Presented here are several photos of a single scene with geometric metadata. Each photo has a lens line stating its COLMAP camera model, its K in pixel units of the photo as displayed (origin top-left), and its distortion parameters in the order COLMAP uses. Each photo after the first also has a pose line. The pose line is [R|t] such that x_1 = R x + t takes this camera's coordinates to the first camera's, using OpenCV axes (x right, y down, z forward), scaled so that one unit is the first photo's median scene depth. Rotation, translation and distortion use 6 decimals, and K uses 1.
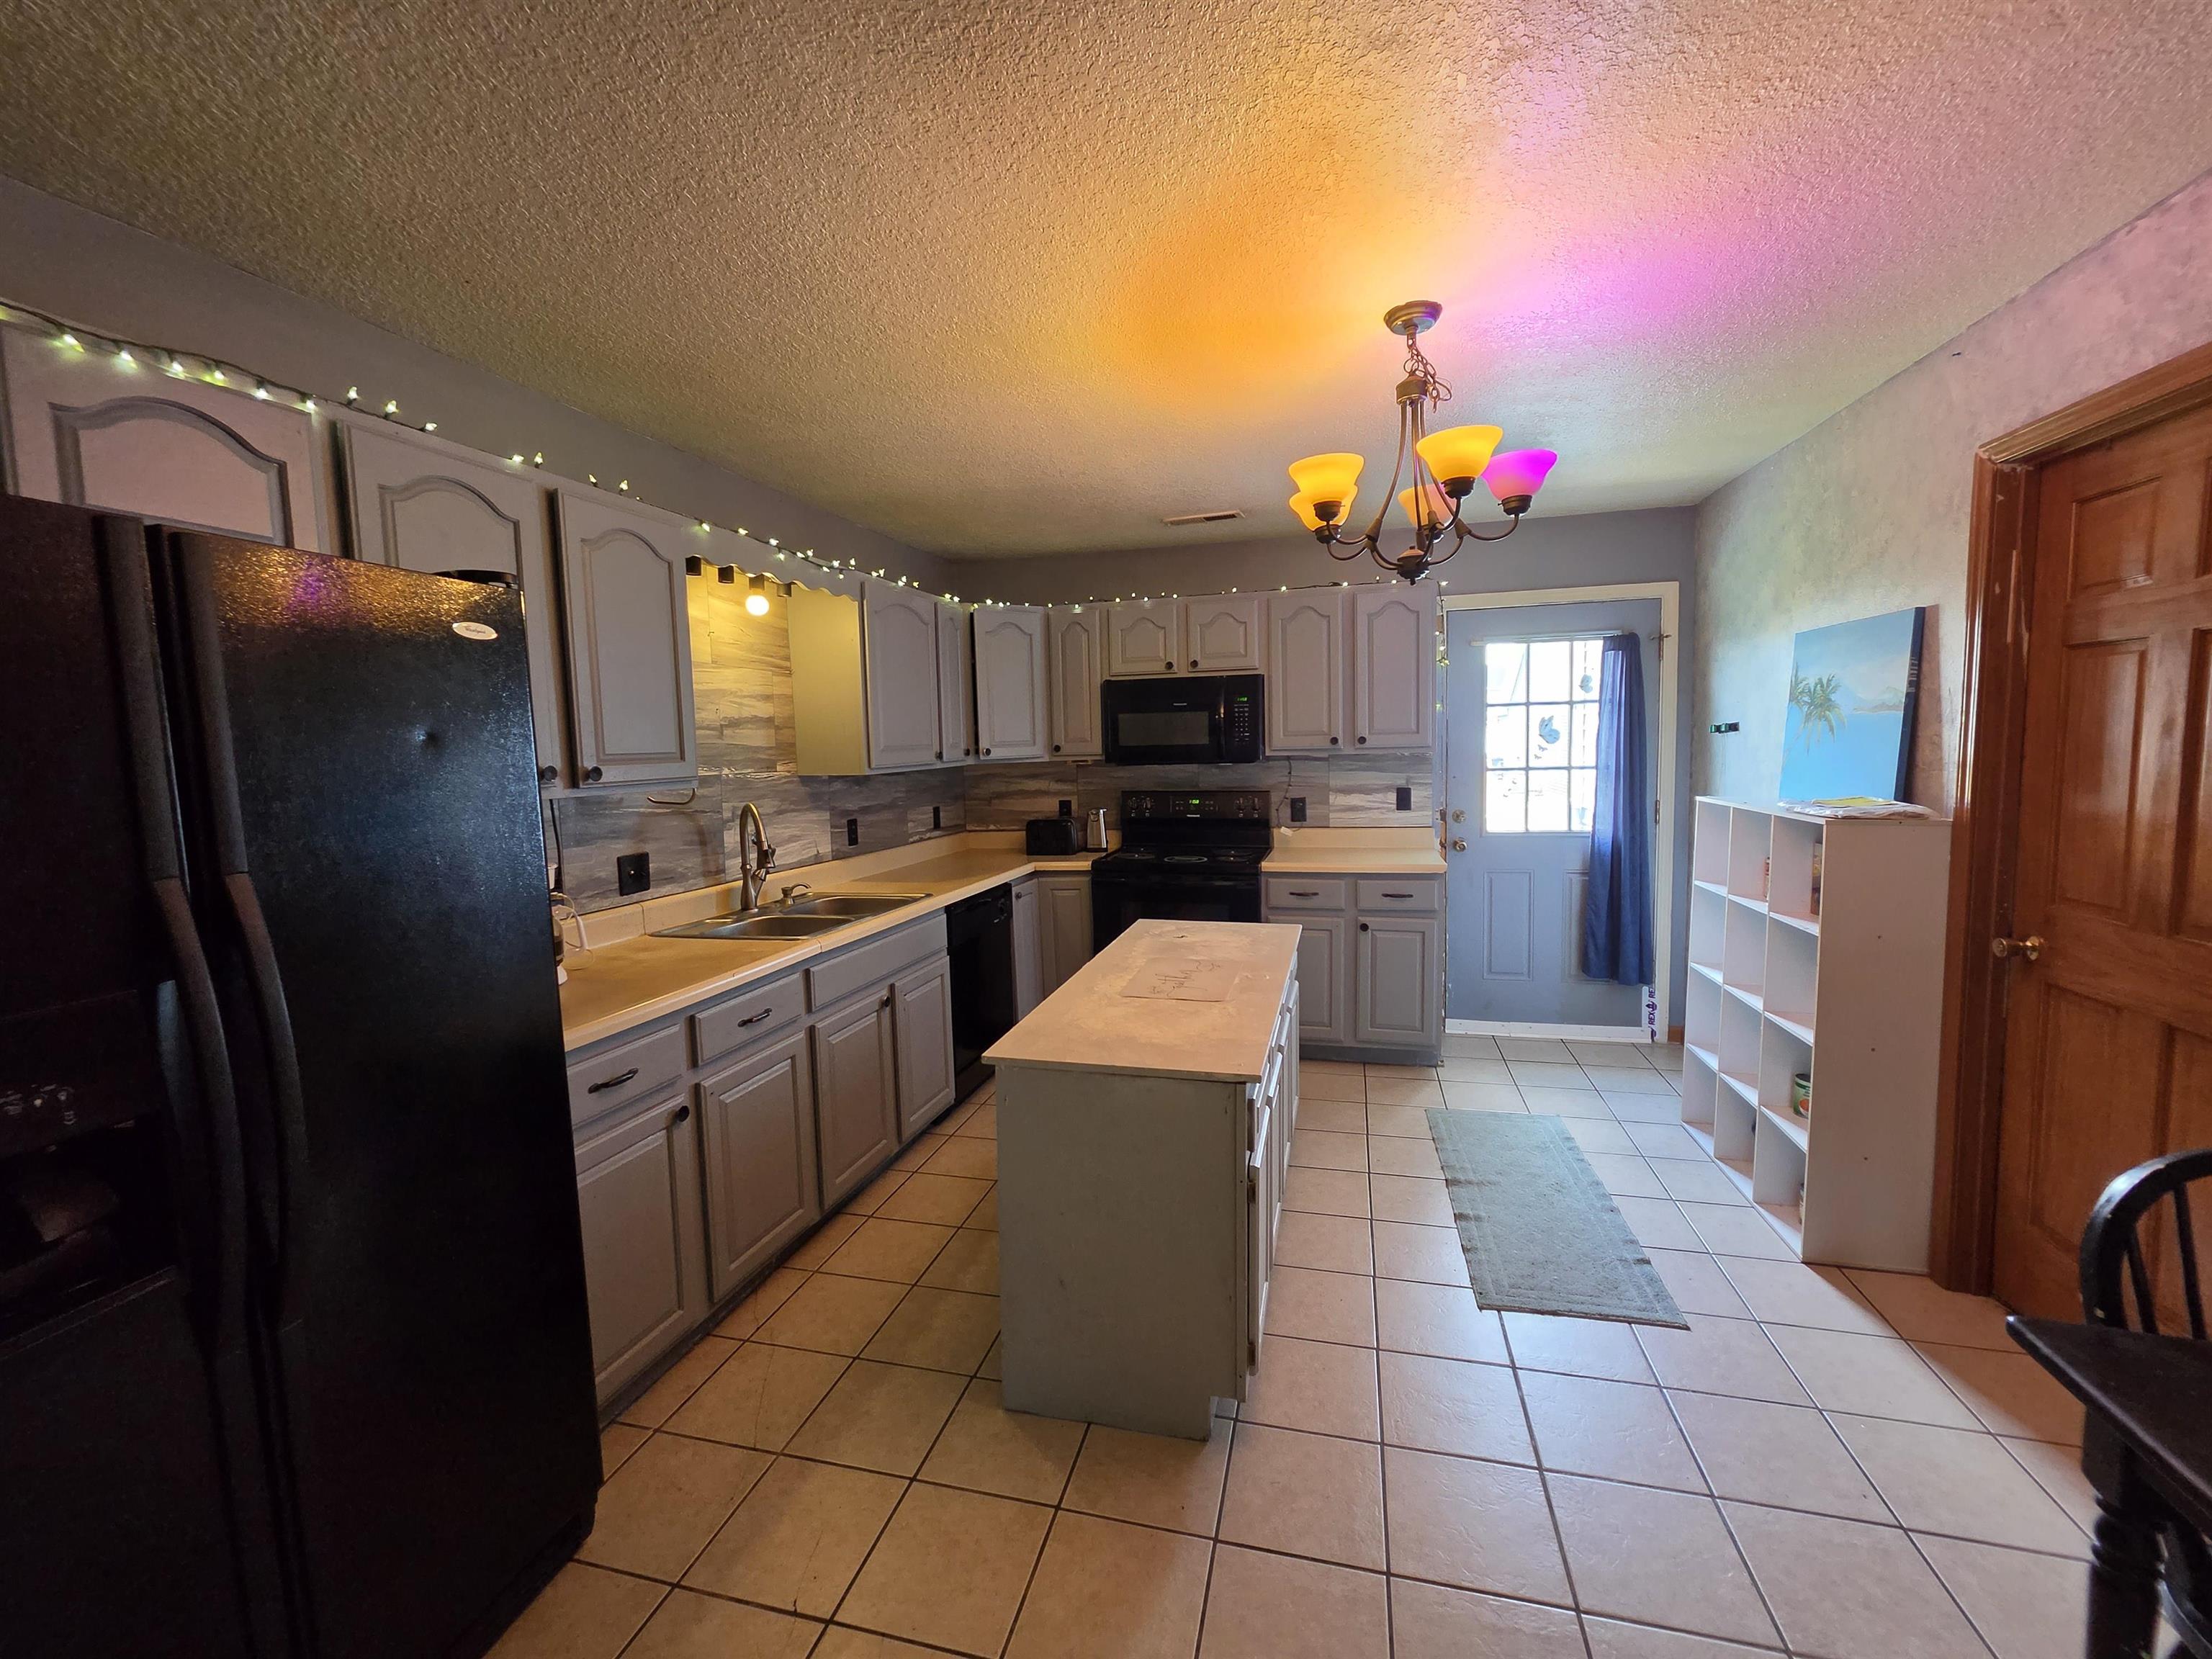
lens RADIAL K [[906.8, 0, 1114.2], [0, 906.8, 821.4], [0, 0, 1]] dist [0.001086, -0.001320]
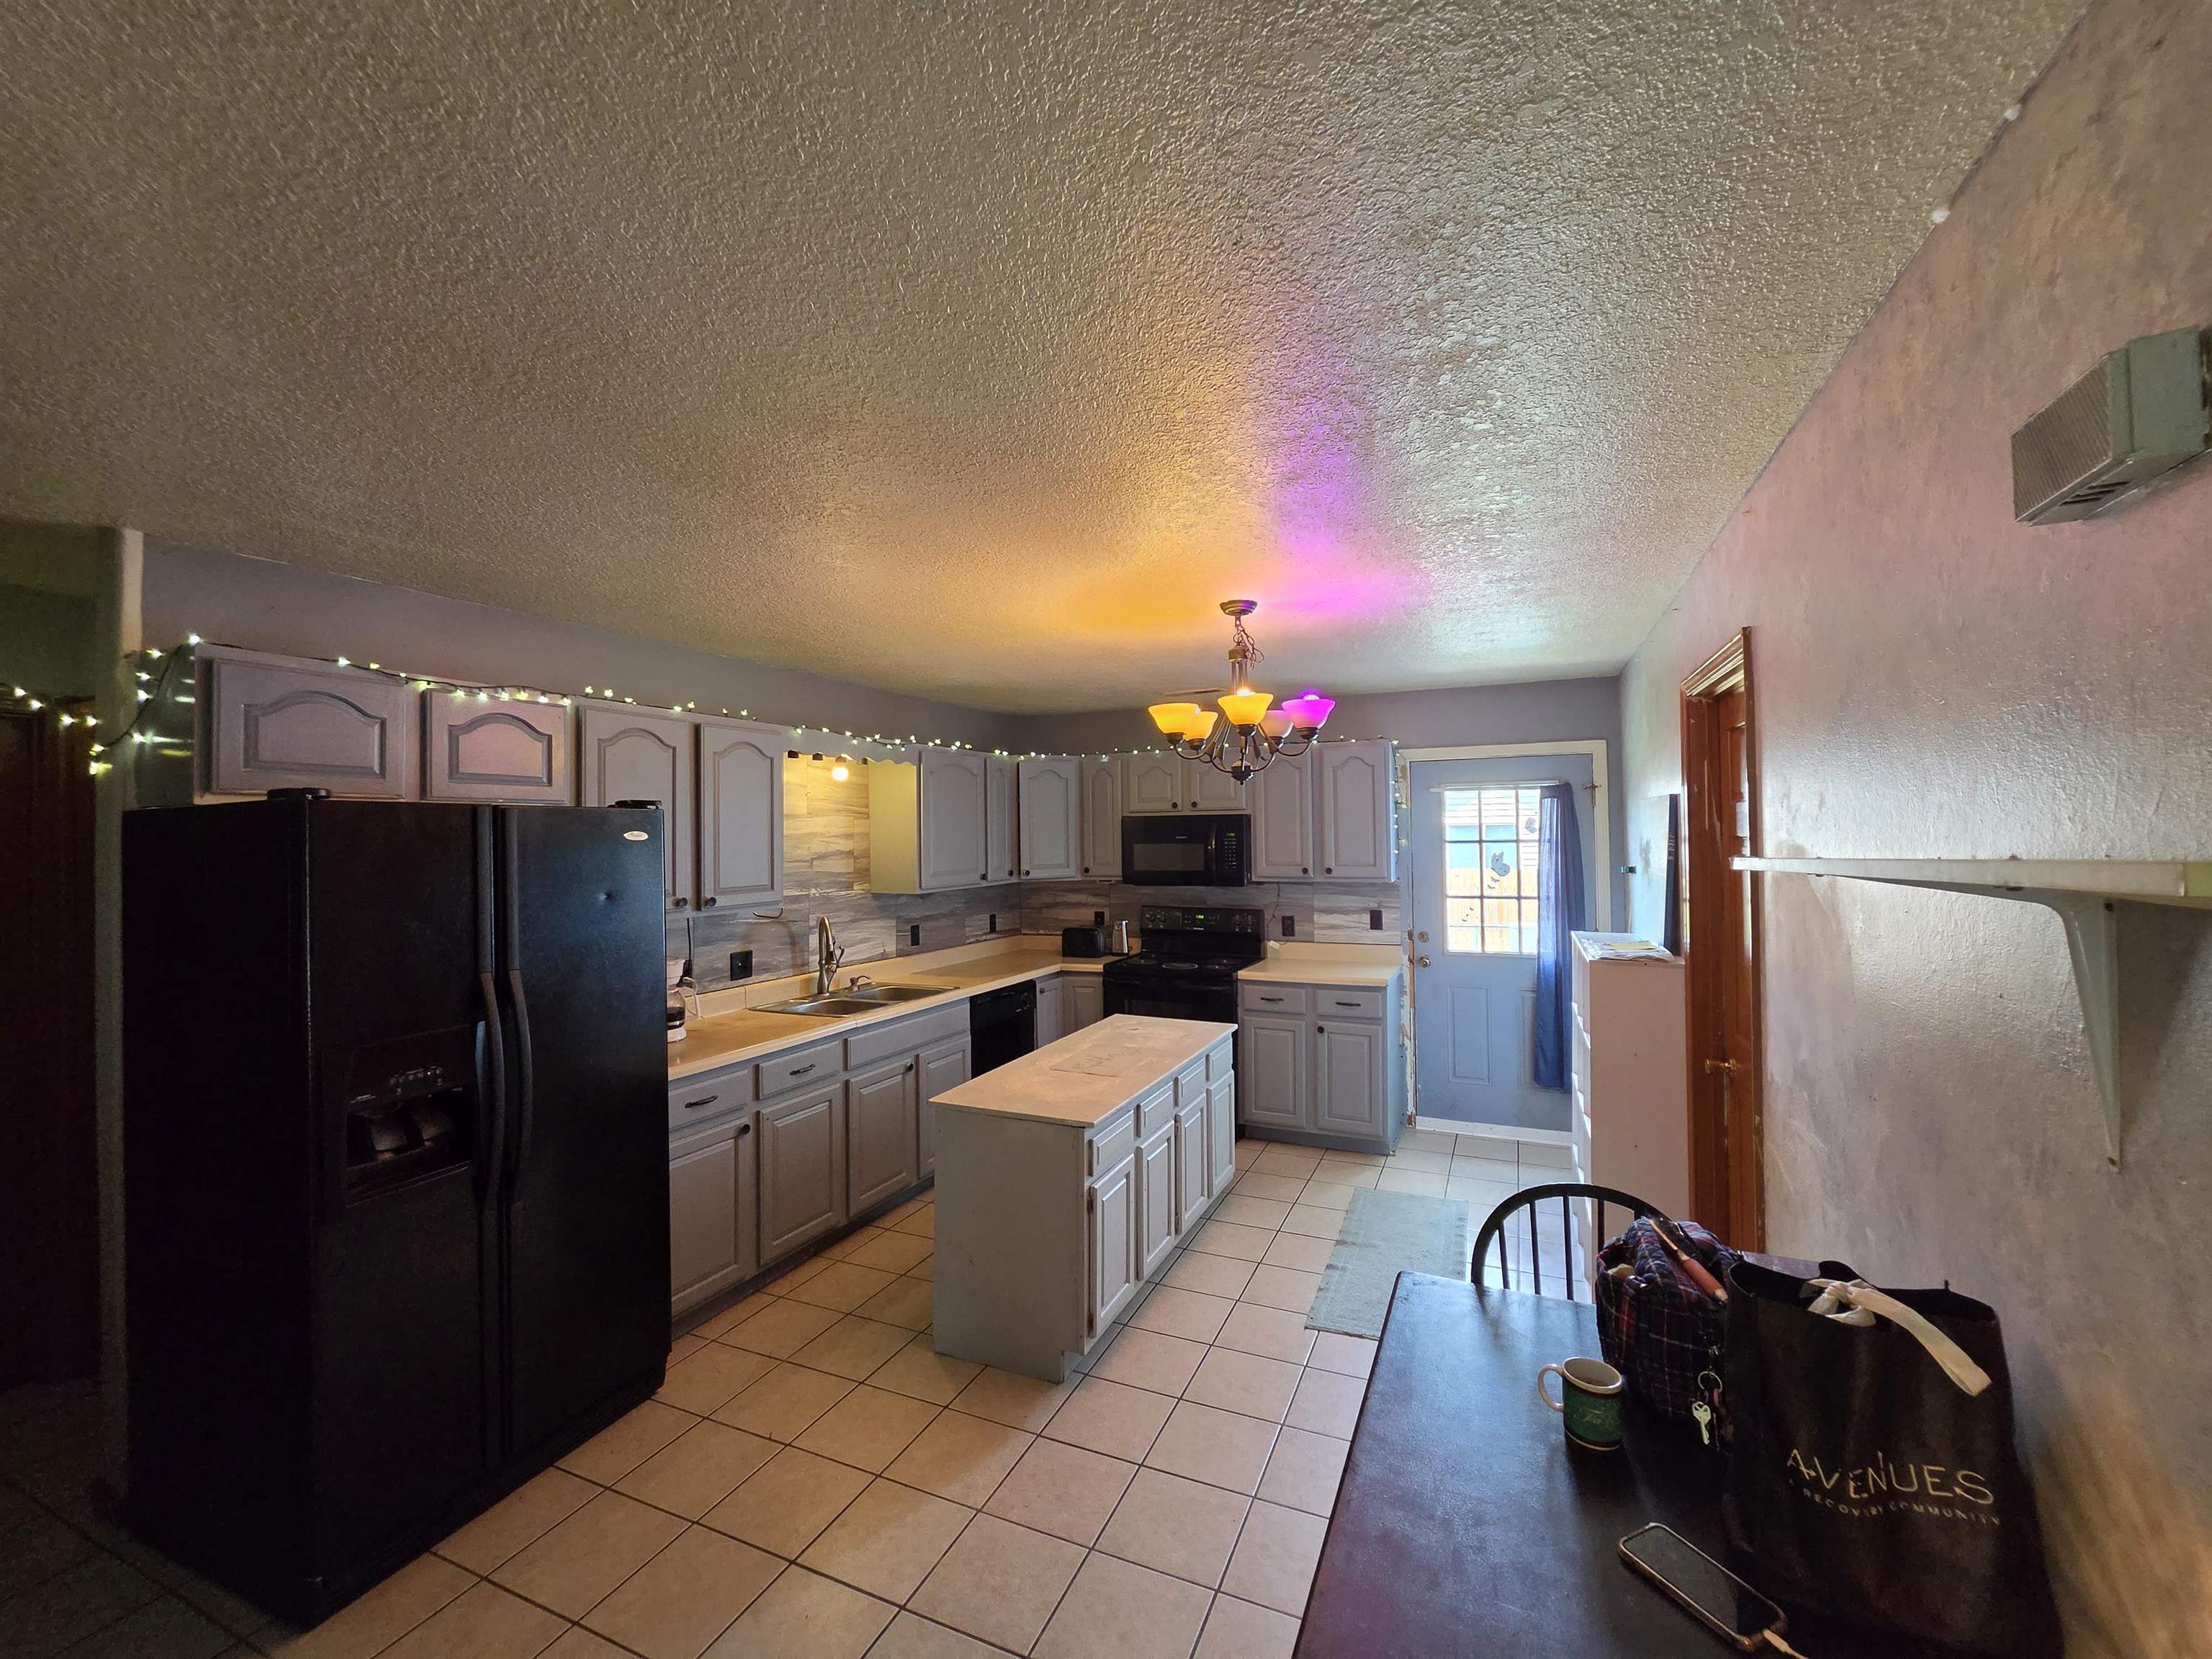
lens RADIAL K [[906.8, 0, 1114.5], [0, 906.8, 824.0], [0, 0, 1]] dist [0.001086, -0.001320]
pose [[0.986336, 0.012249, -0.164290, 0.257174], [-0.027807, 0.995302, -0.092735, -0.043354], [0.162382, 0.096036, 0.982043, -0.301186]]
